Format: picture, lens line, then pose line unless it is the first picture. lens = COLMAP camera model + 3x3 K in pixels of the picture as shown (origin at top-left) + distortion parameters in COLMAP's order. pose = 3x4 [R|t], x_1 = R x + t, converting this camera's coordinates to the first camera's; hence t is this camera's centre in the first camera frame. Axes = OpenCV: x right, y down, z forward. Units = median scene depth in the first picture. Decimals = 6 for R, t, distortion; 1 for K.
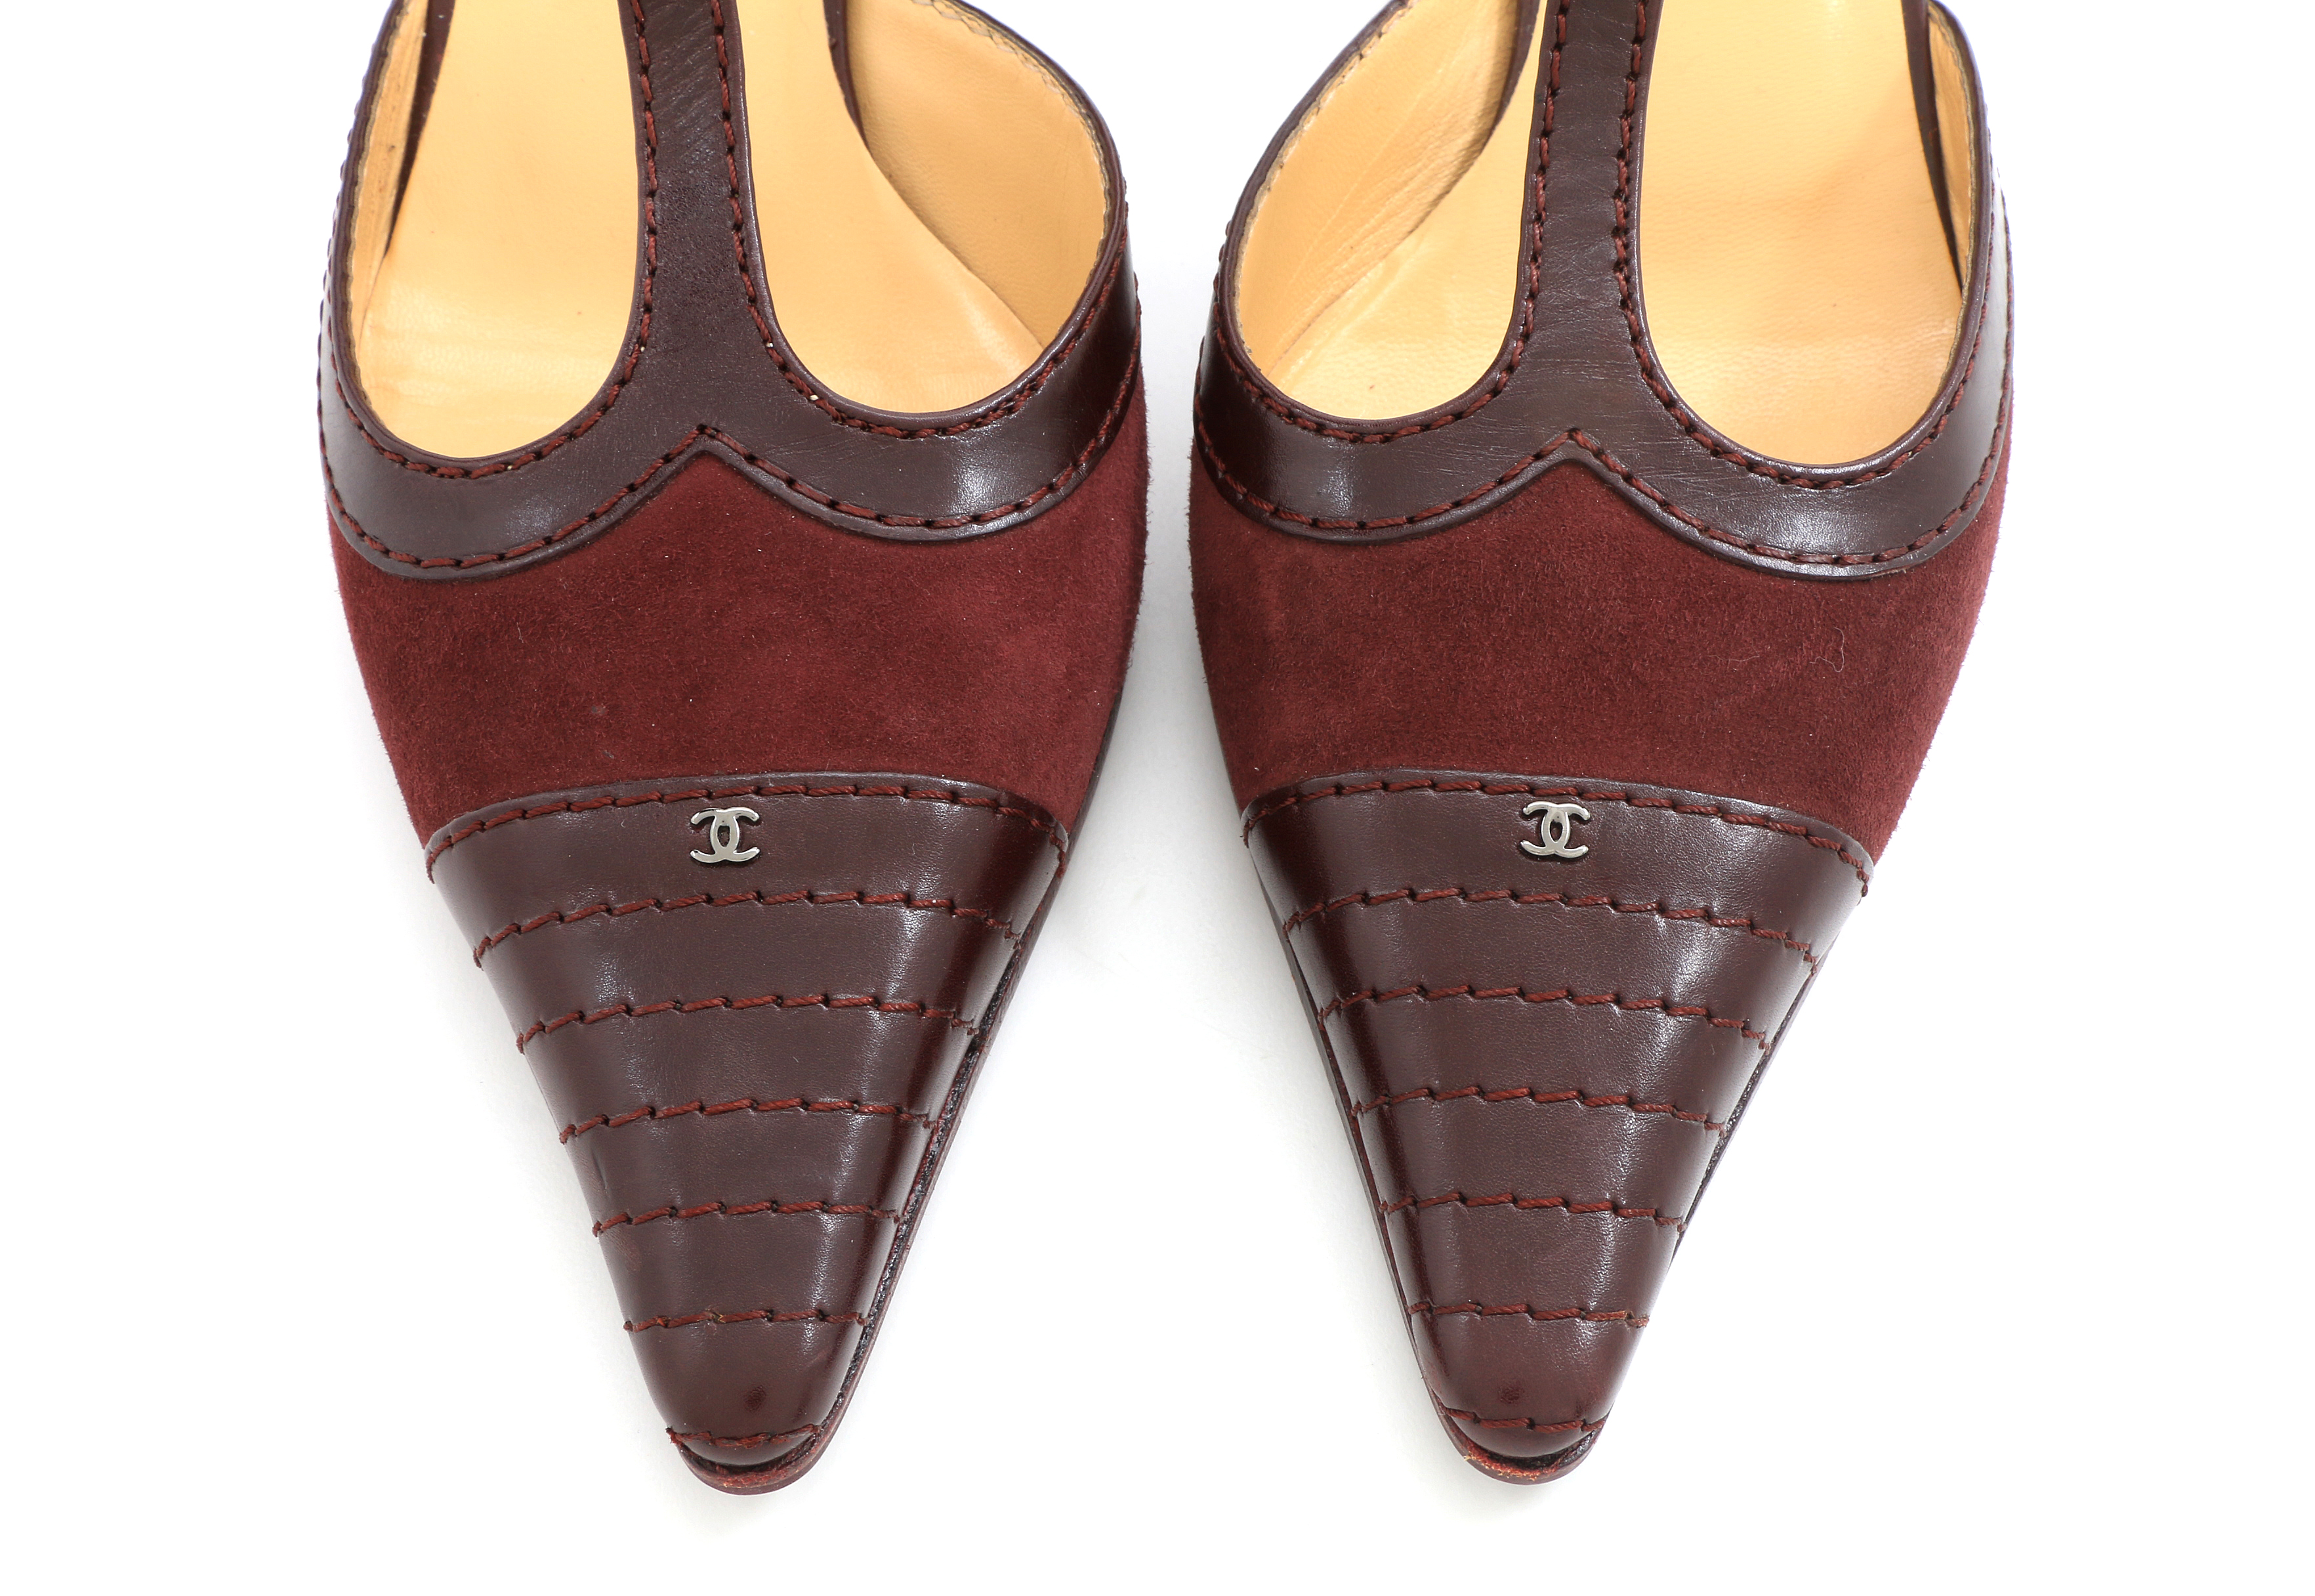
lens RADIAL K [[3950.3, 0, 1155.1], [0, 3950.3, 783.8], [0, 0, 1]] dist [-0.004801, 0.000000]
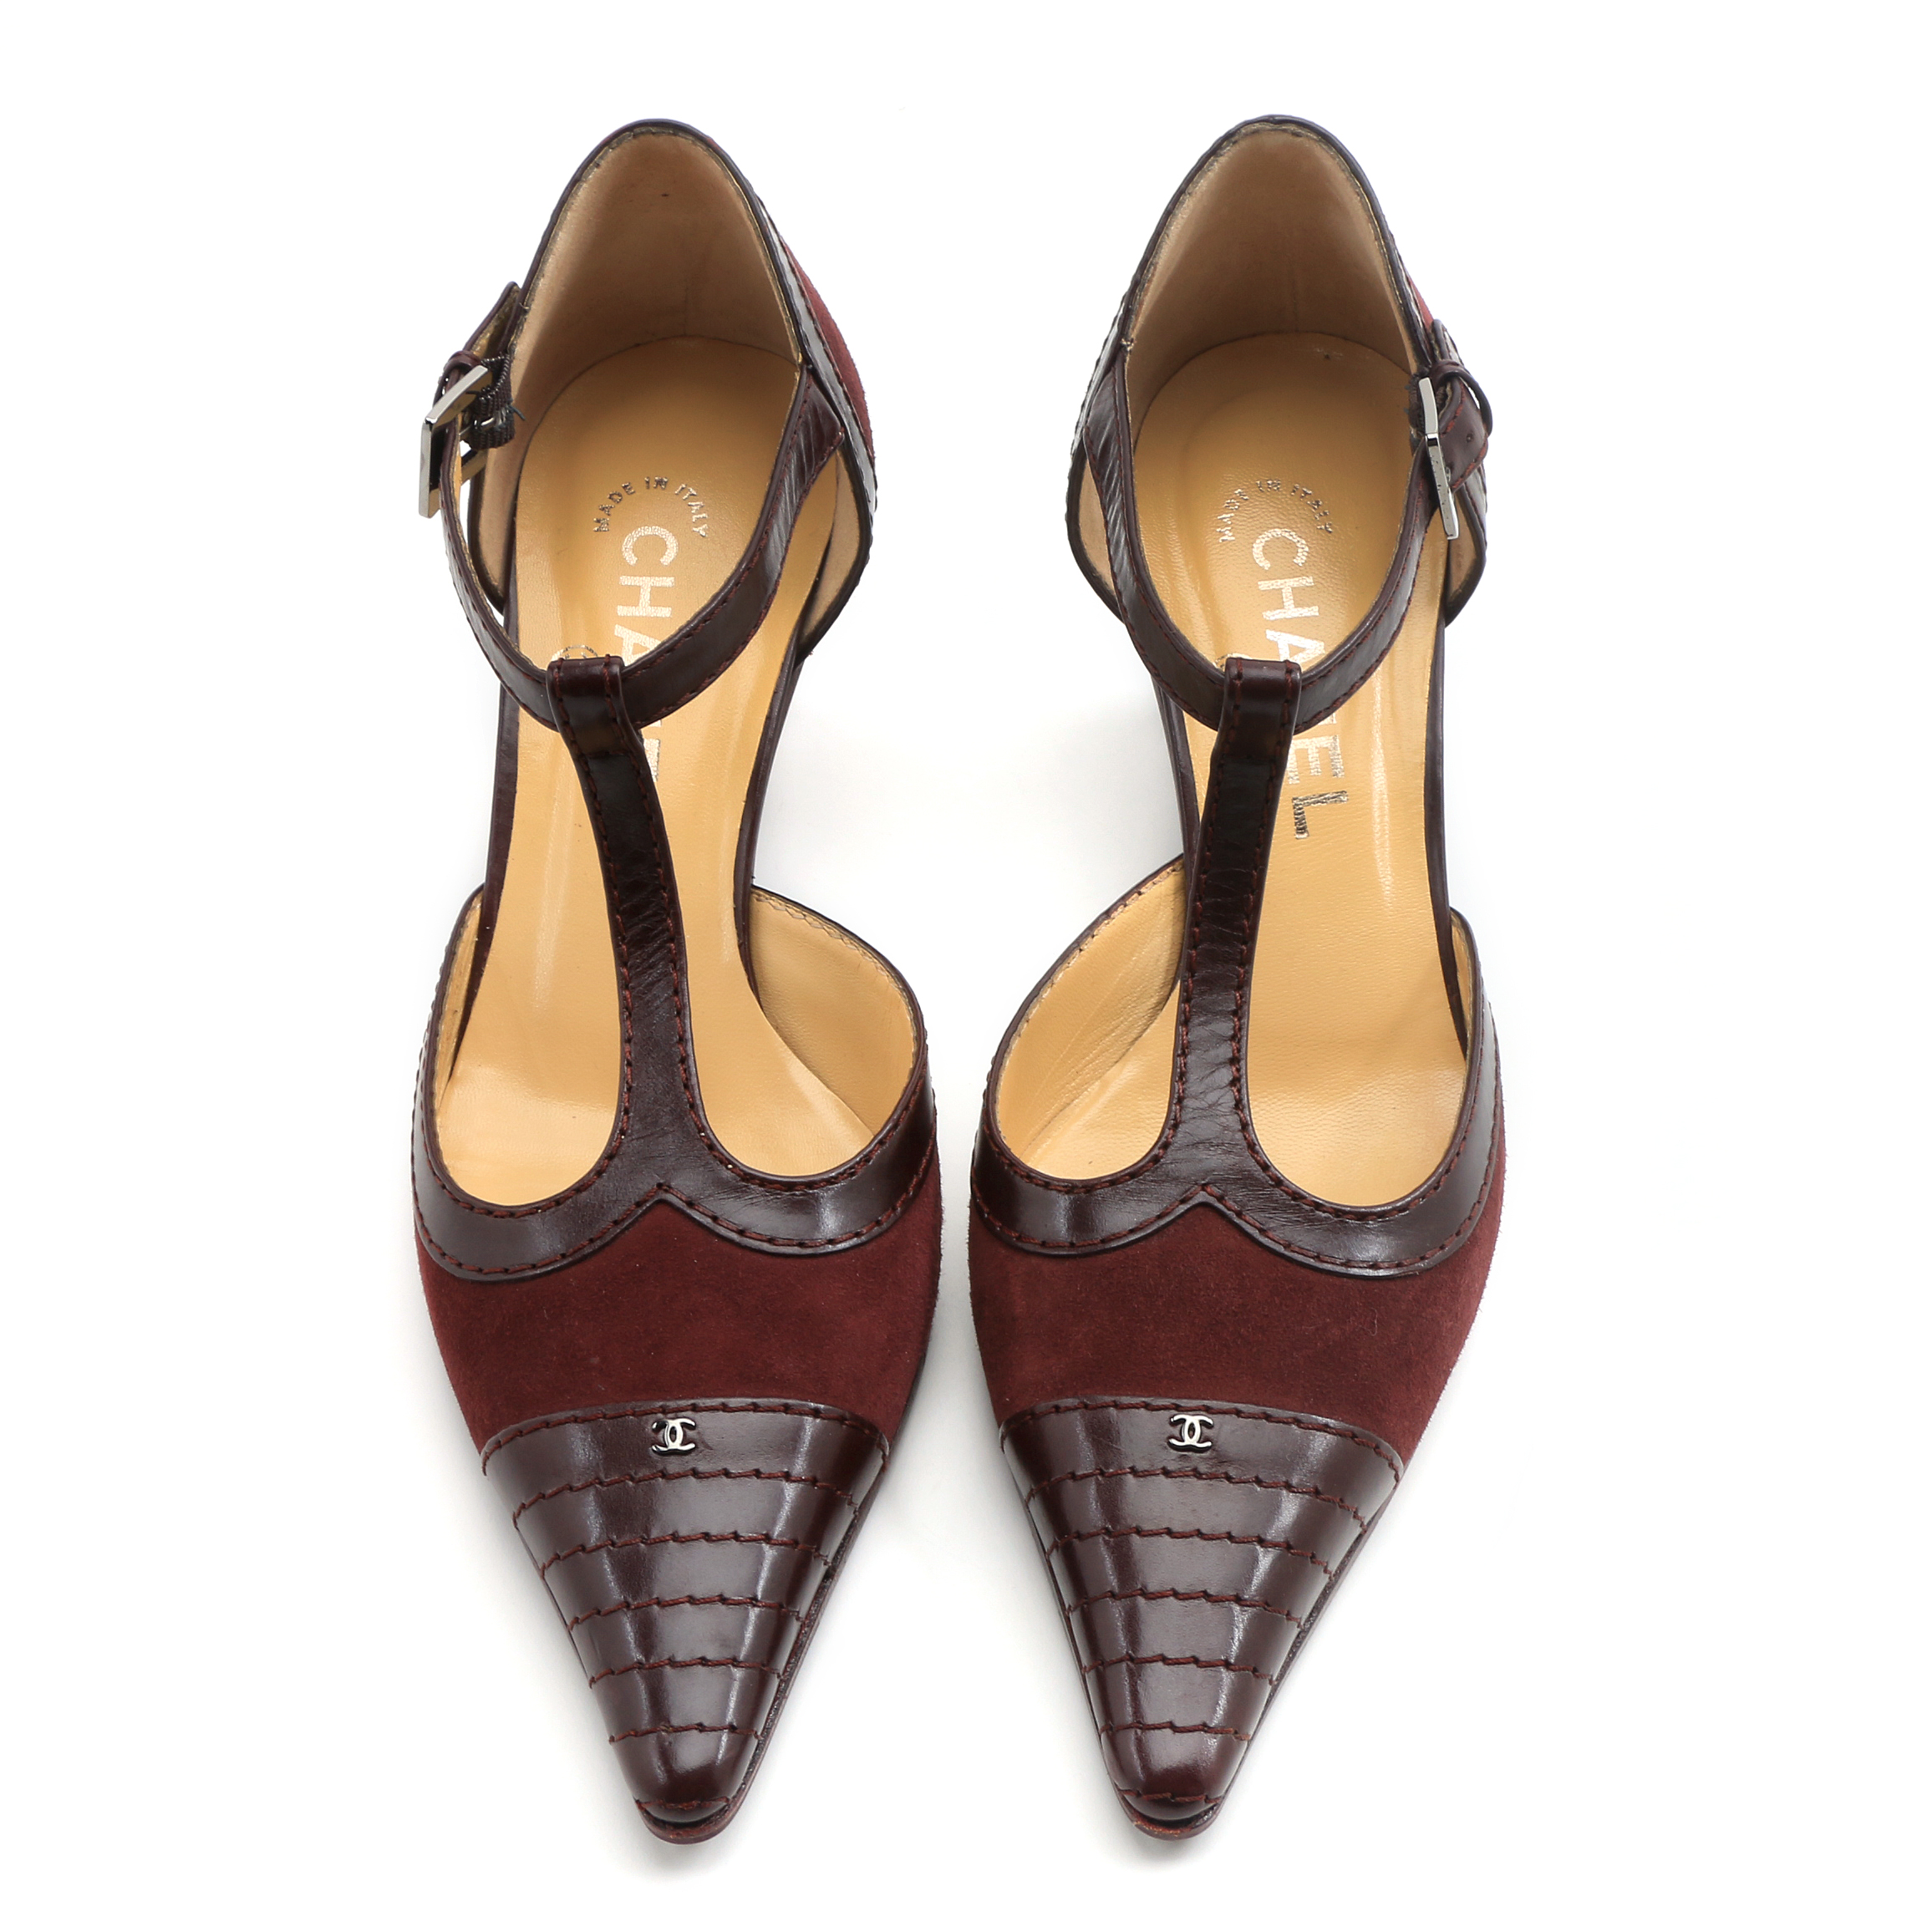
lens RADIAL K [[4350.0, 0, 980.5], [0, 4350.0, 966.7], [0, 0, 1]] dist [0.027253, 0.000000]
pose [[0.999833, -0.005547, -0.017435, 0.046559], [0.002682, 0.987081, -0.160199, 0.105106], [0.018098, 0.160125, 0.986931, -0.751988]]
